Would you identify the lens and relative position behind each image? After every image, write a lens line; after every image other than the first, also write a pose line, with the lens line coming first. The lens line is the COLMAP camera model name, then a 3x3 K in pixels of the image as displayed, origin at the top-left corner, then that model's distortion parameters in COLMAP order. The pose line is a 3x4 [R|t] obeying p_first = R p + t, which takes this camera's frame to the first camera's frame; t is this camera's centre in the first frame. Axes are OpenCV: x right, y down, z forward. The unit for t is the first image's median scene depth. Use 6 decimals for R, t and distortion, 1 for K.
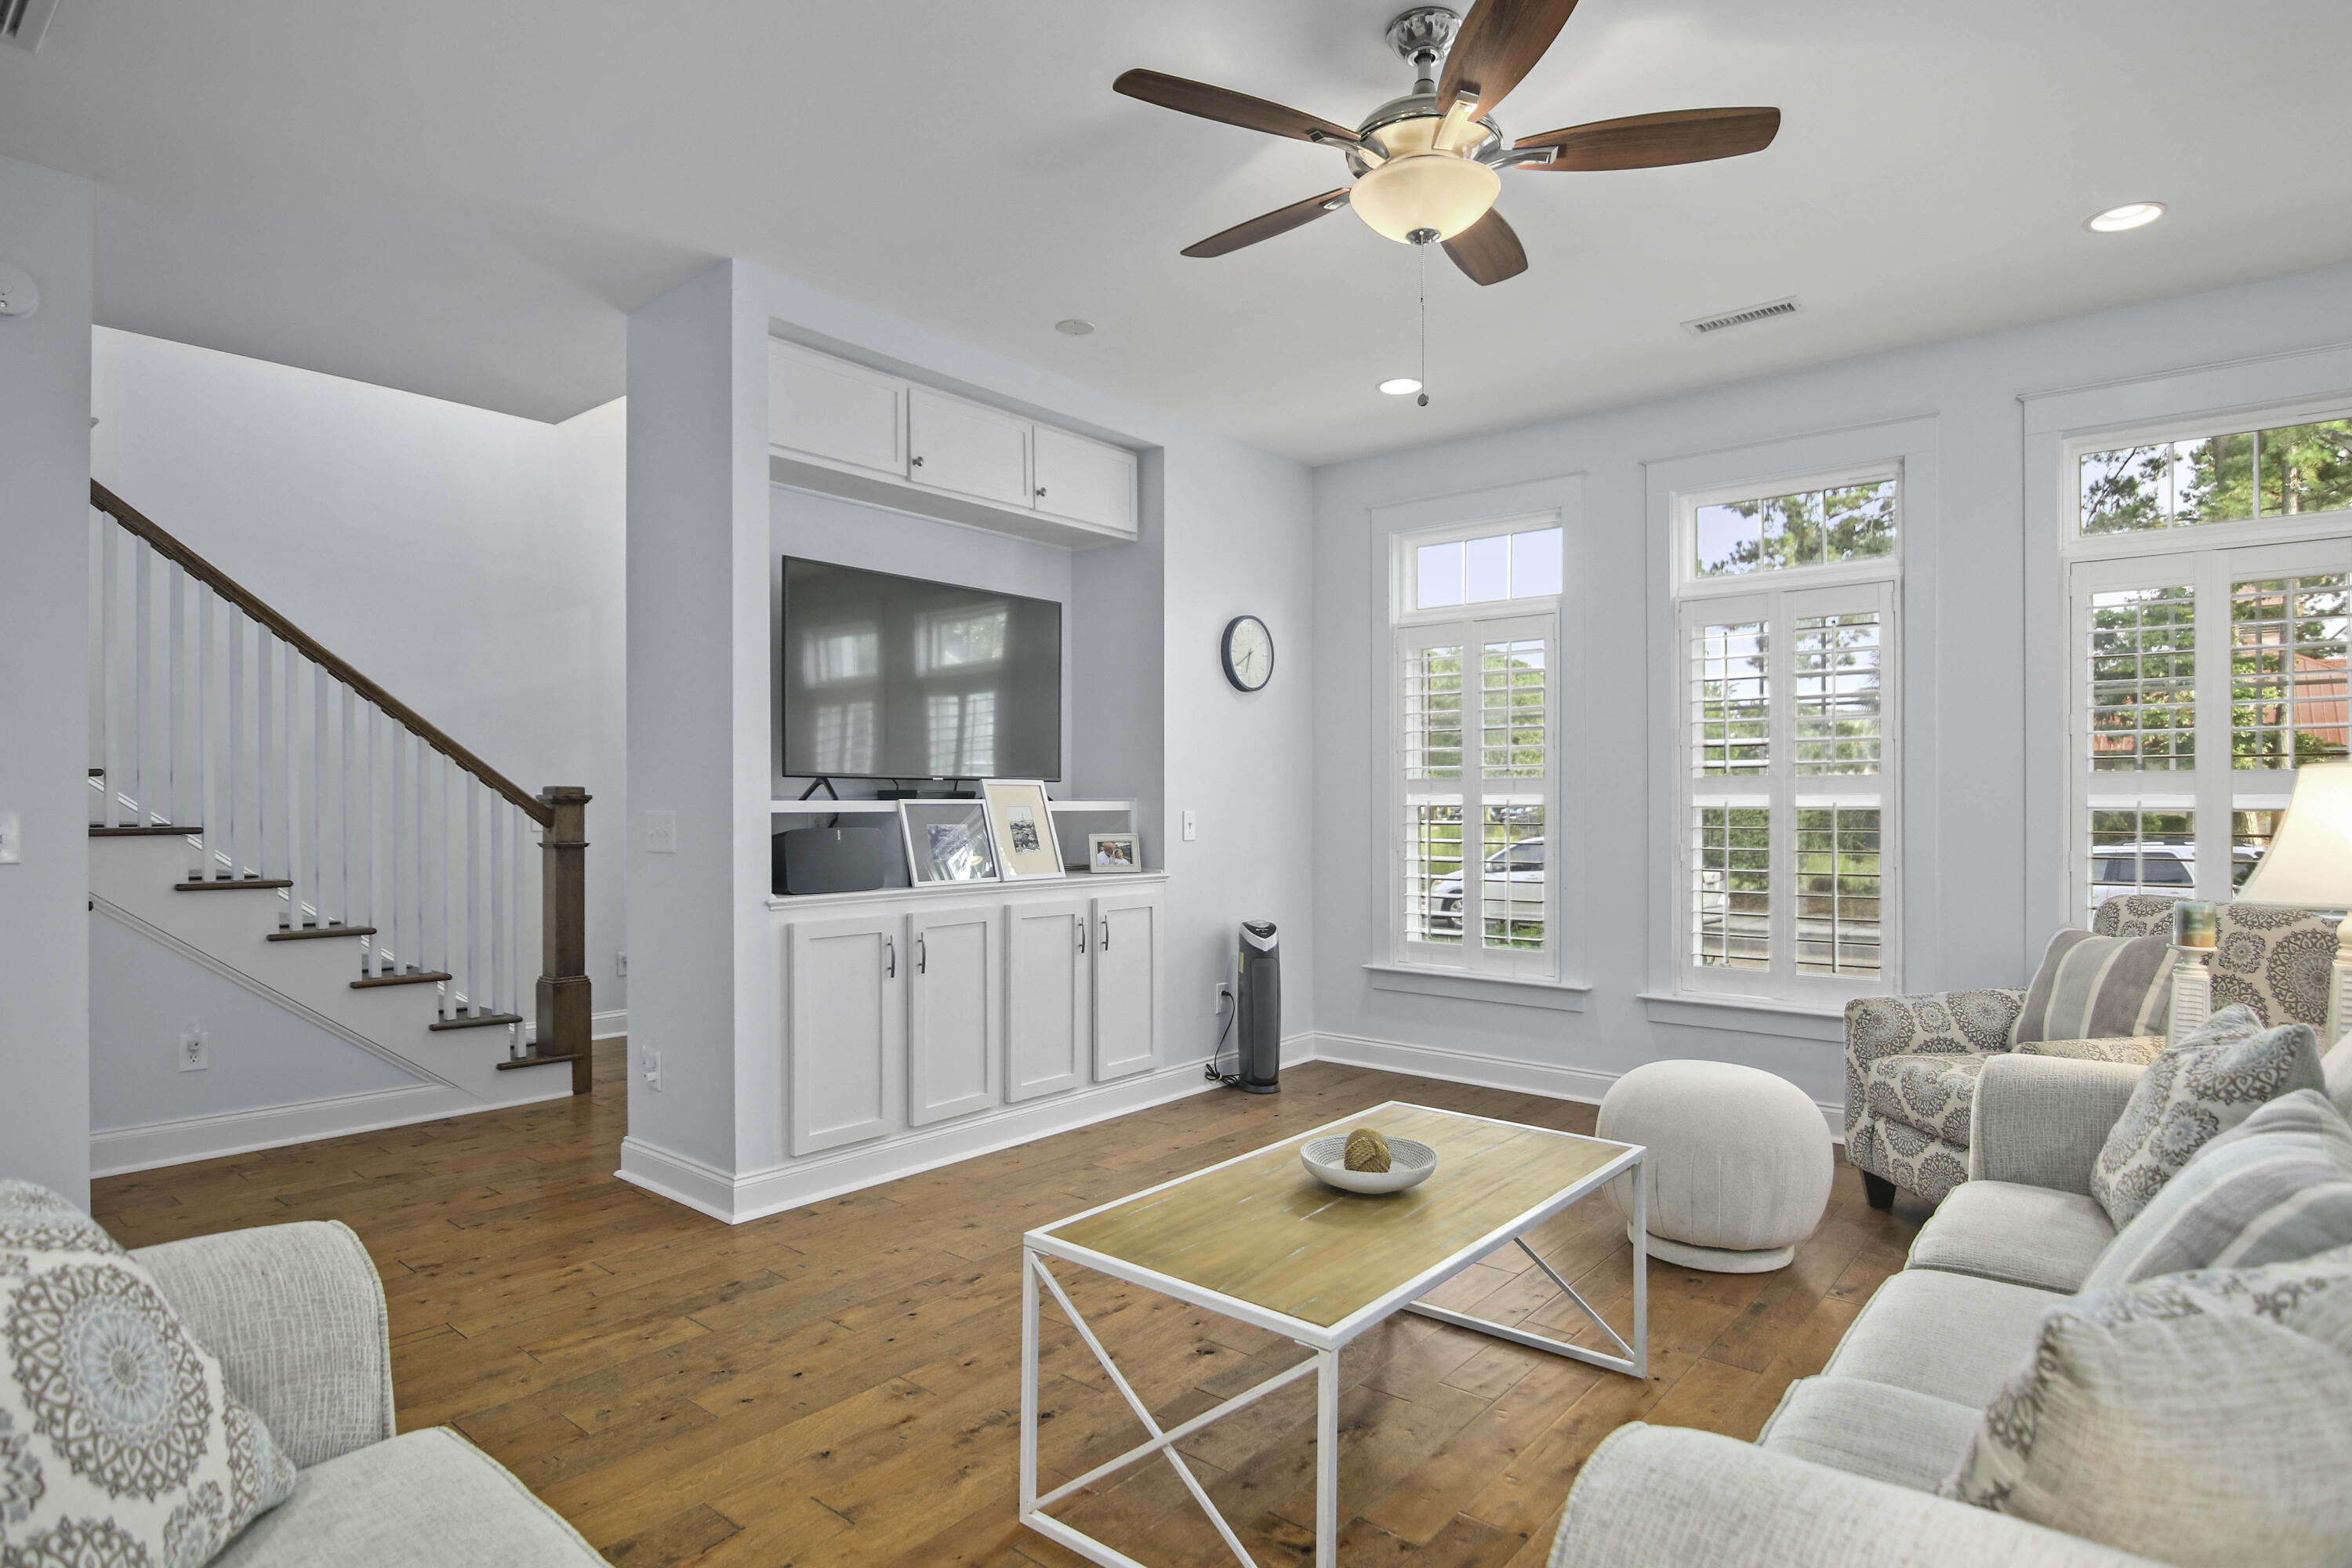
lens RADIAL K [[1243.6, 0, 1167.0], [0, 1243.6, 797.2], [0, 0, 1]] dist [-0.003190, -0.000613]
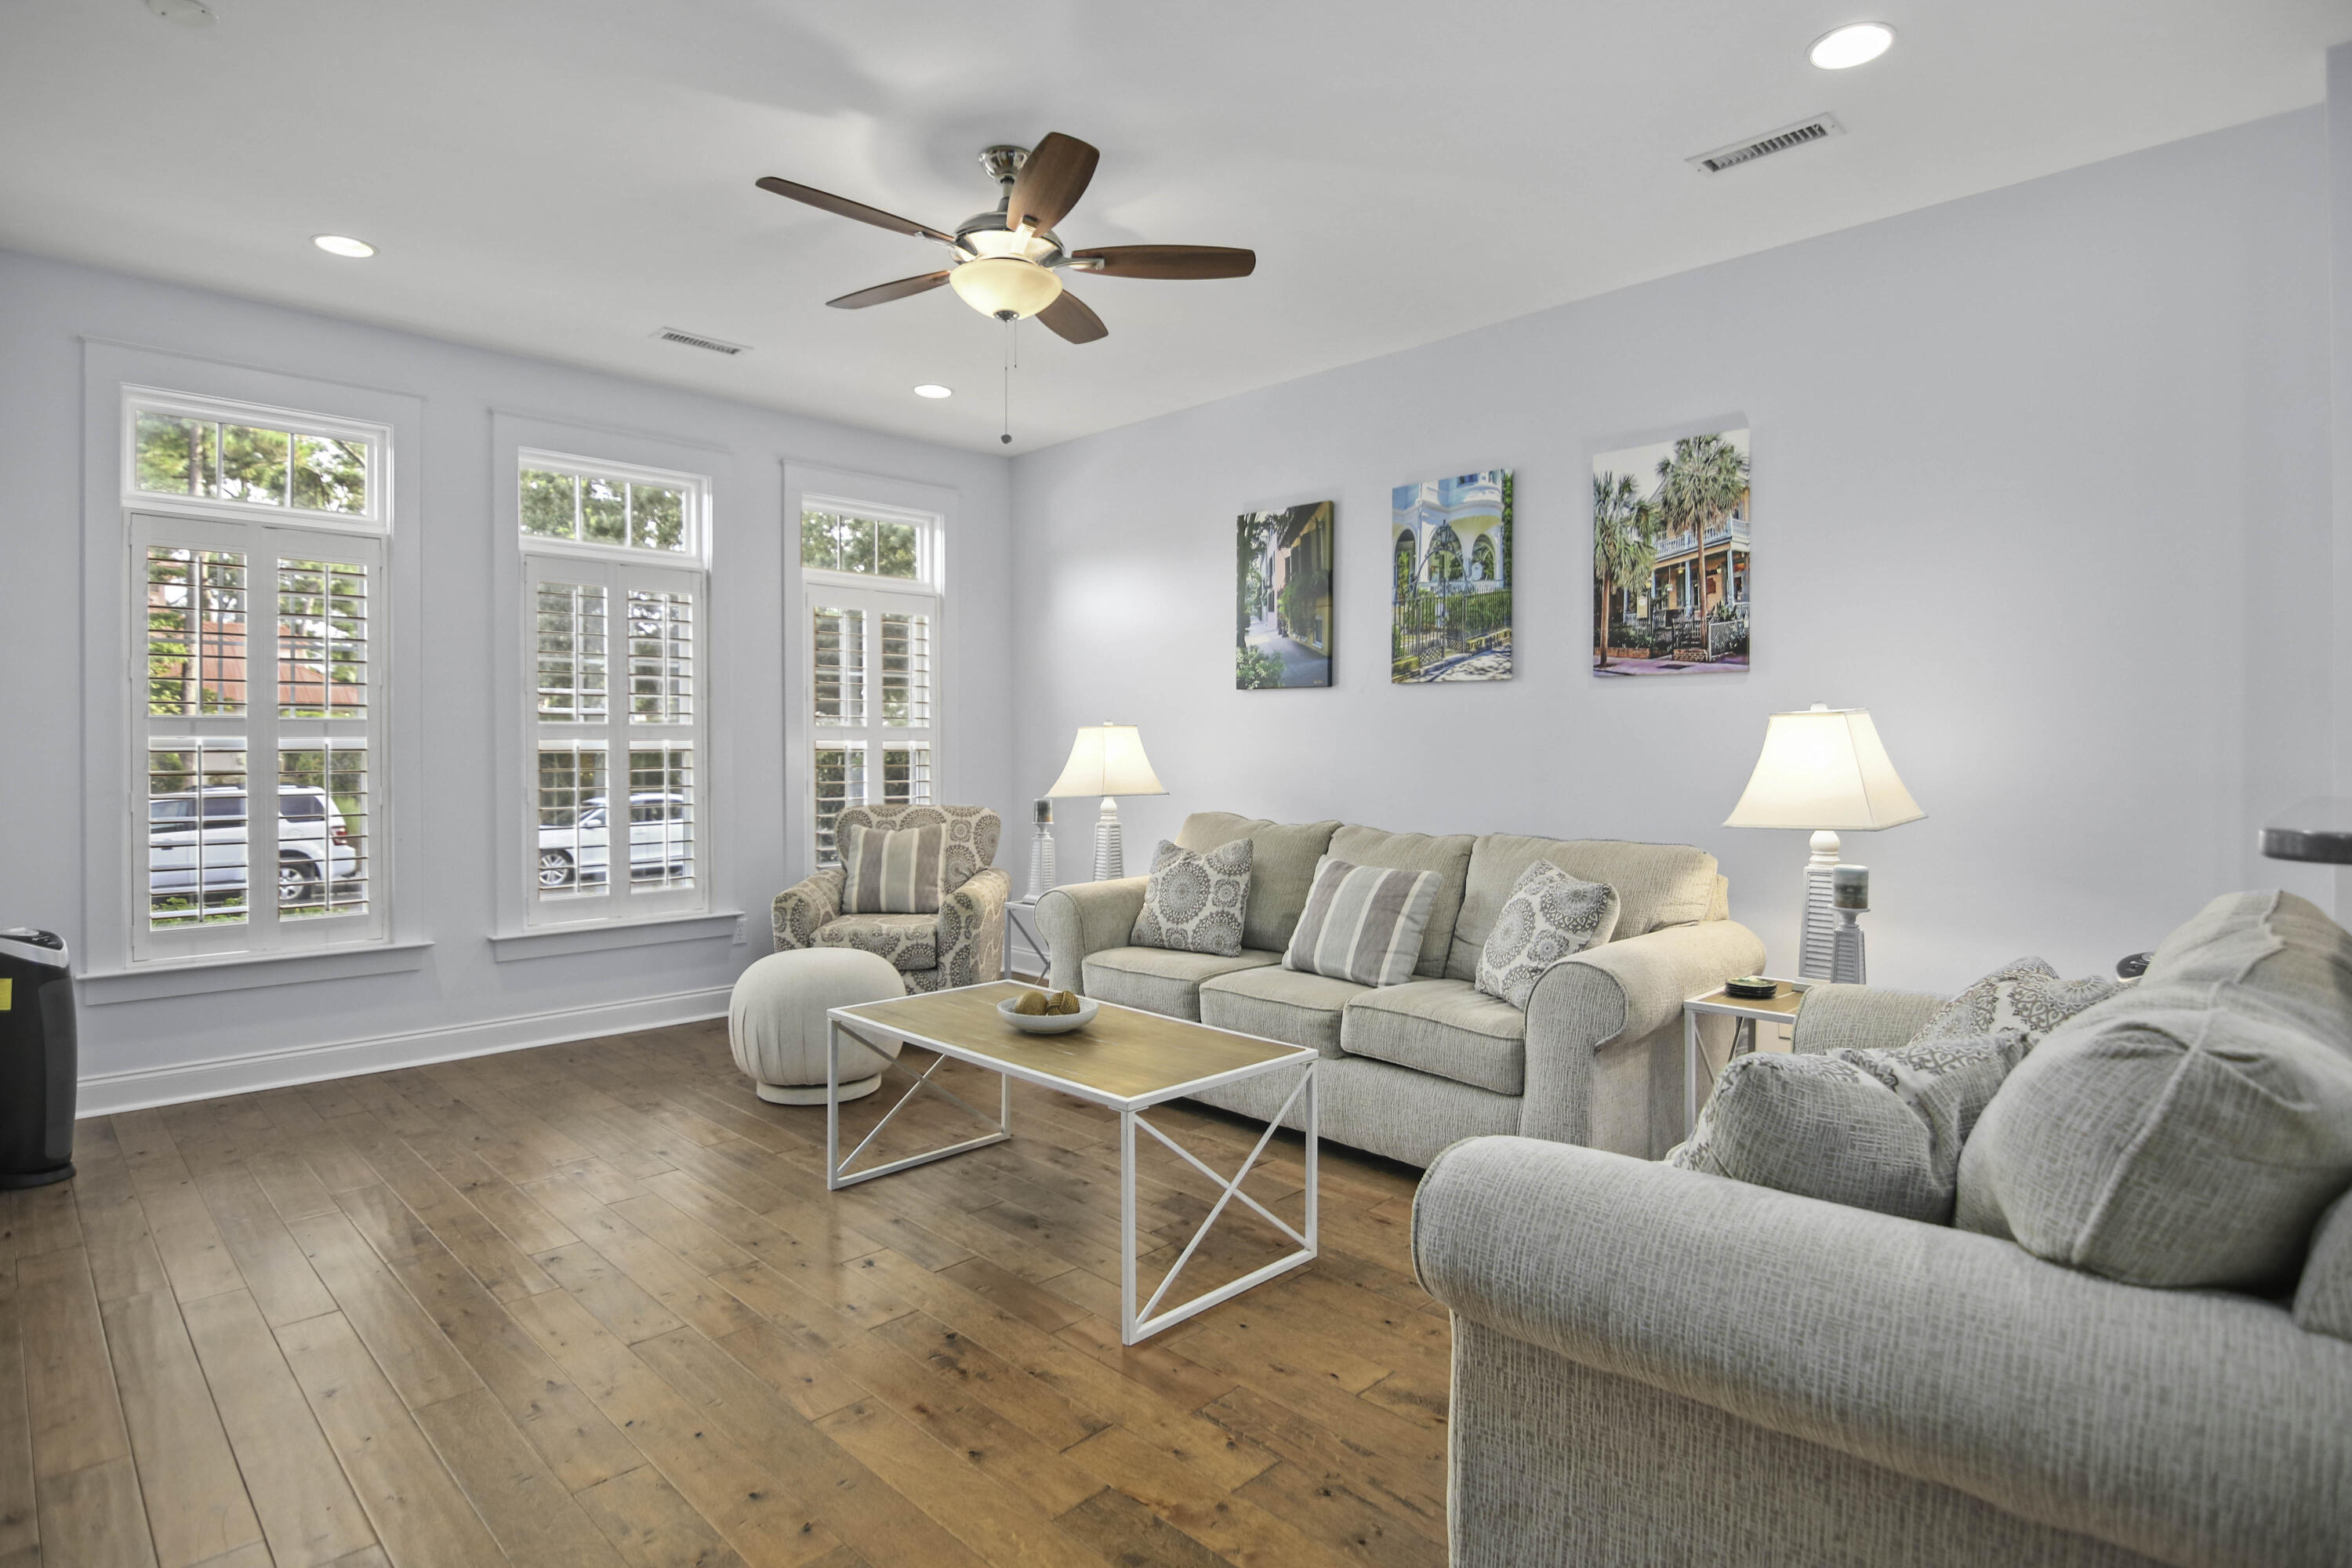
lens RADIAL K [[1201.5, 0, 1166.8], [0, 1201.5, 734.1], [0, 0, 1]] dist [0.000467, -0.000086]
pose [[0.084497, 0.011942, 0.996352, -0.911705], [-0.001921, 0.999928, -0.011822, 0.007476], [-0.996422, -0.000915, 0.084514, 0.622463]]
